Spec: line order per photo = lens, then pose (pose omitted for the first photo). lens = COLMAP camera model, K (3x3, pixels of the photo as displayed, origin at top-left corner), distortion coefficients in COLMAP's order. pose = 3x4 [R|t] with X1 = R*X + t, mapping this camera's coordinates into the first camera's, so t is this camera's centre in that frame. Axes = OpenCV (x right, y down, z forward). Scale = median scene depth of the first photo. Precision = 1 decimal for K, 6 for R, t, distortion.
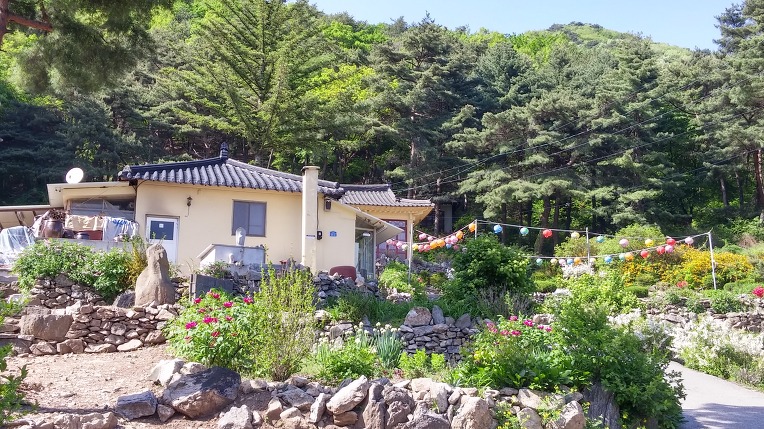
lens RADIAL K [[847.1, 0, 381.8], [0, 847.1, 215.7], [0, 0, 1]] dist [0.016865, 0.000000]
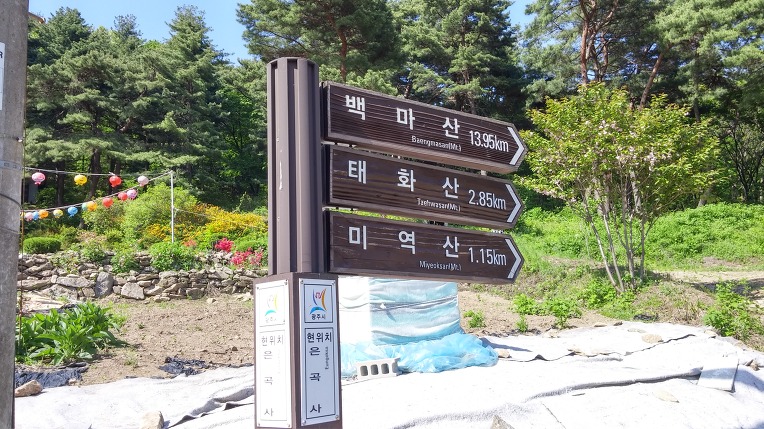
lens RADIAL K [[597.2, 0, 381.8], [0, 597.2, 214.8], [0, 0, 1]] dist [-0.003221, -0.000606]
pose [[0.888757, 0.018932, 0.457988, 0.186072], [-0.022363, 0.999748, 0.002070, 0.033399], [-0.457833, -0.012082, 0.888956, 0.255880]]
